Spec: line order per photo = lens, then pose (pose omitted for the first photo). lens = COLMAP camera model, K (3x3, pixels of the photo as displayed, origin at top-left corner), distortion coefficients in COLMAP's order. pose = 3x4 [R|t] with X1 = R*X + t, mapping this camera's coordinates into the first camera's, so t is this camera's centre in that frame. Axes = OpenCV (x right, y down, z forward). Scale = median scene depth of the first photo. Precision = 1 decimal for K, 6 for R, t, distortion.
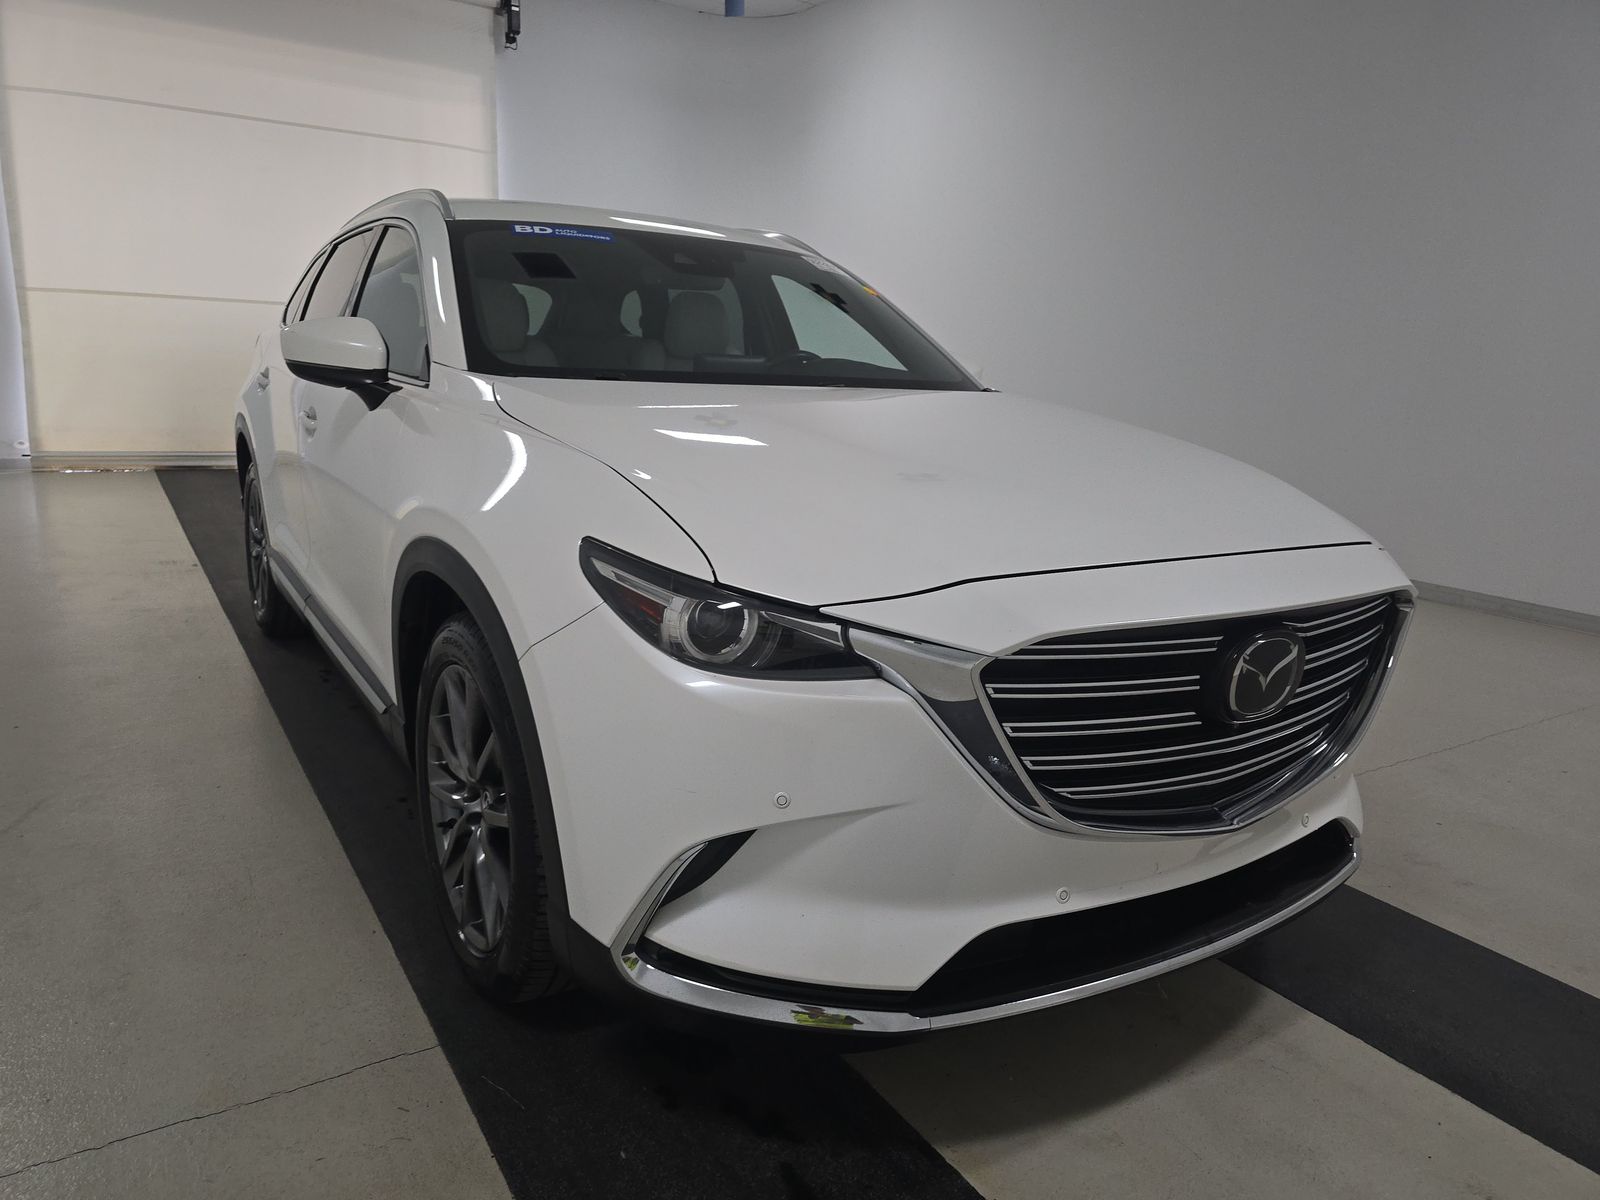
lens RADIAL K [[1087.8, 0, 797.2], [0, 1087.8, 596.2], [0, 0, 1]] dist [0.028262, -0.012504]
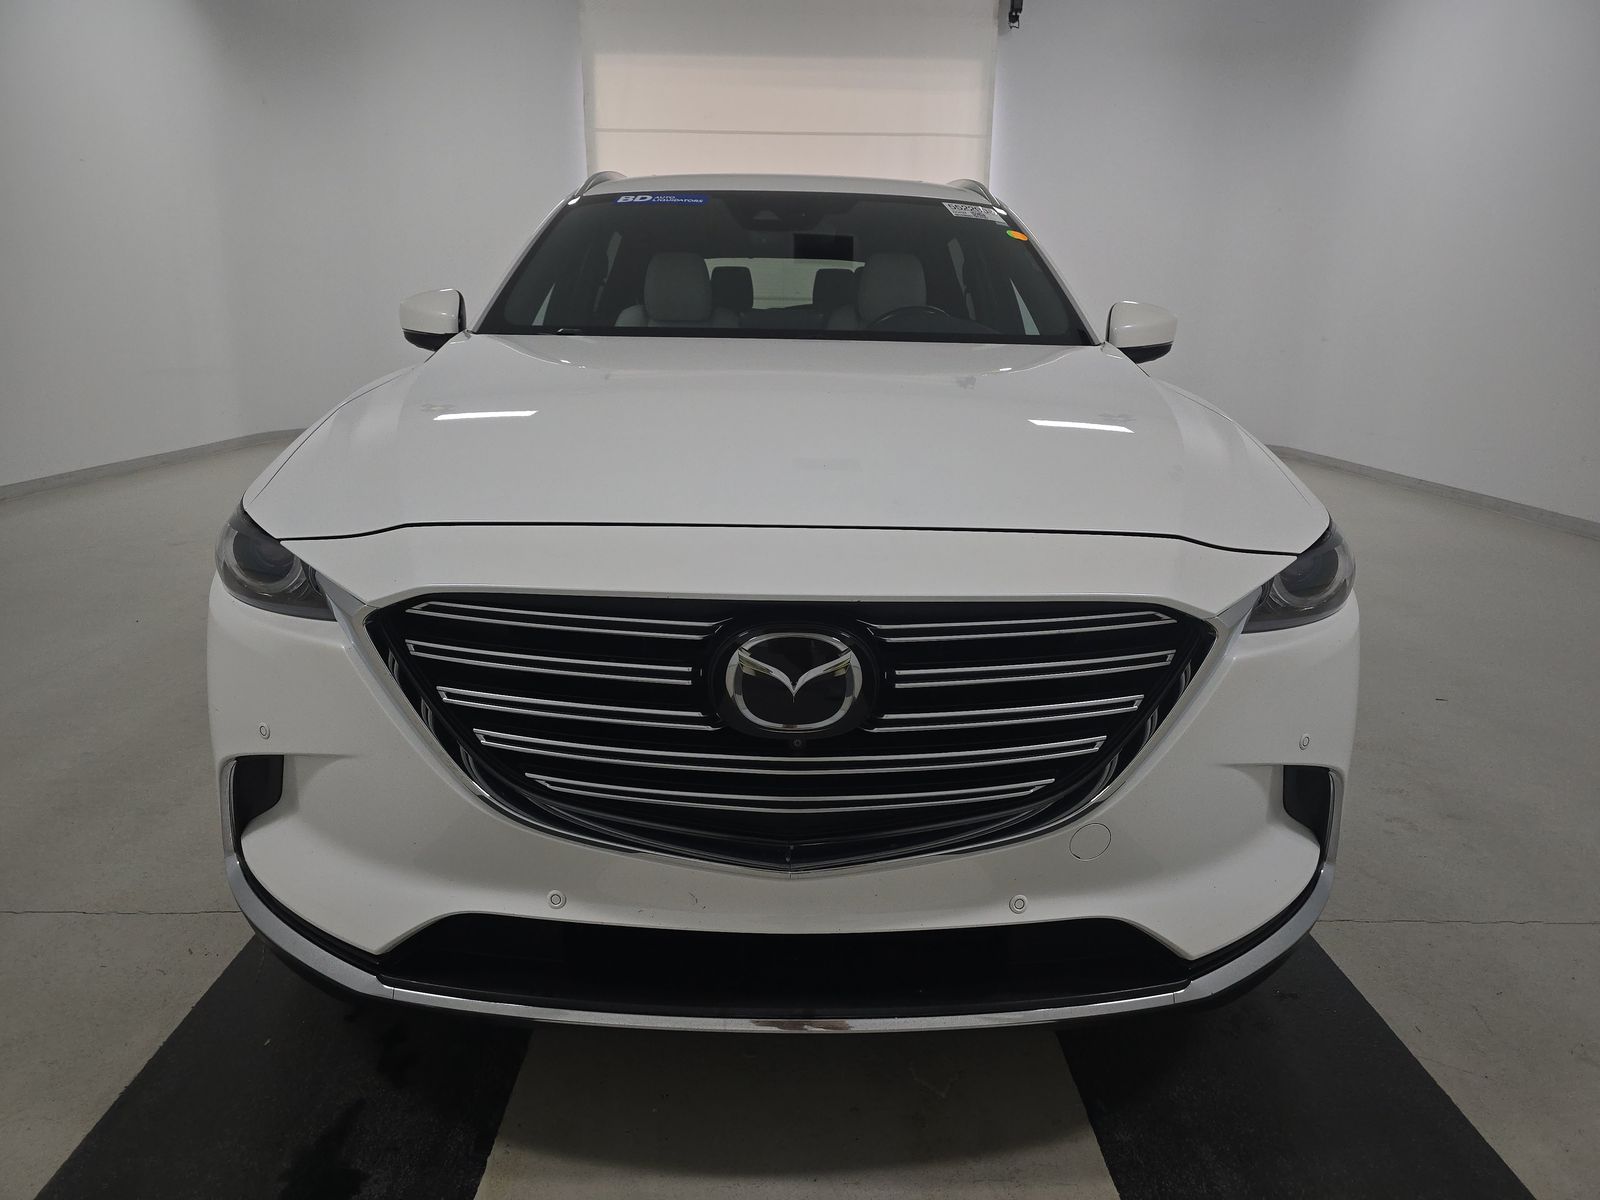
lens RADIAL K [[1087.8, 0, 798.9], [0, 1087.8, 598.3], [0, 0, 1]] dist [0.028262, -0.012504]
pose [[0.848837, 0.096585, -0.519757, 0.472102], [-0.091247, 0.995181, 0.035911, -0.007948], [0.520720, 0.016944, 0.853559, 0.199027]]
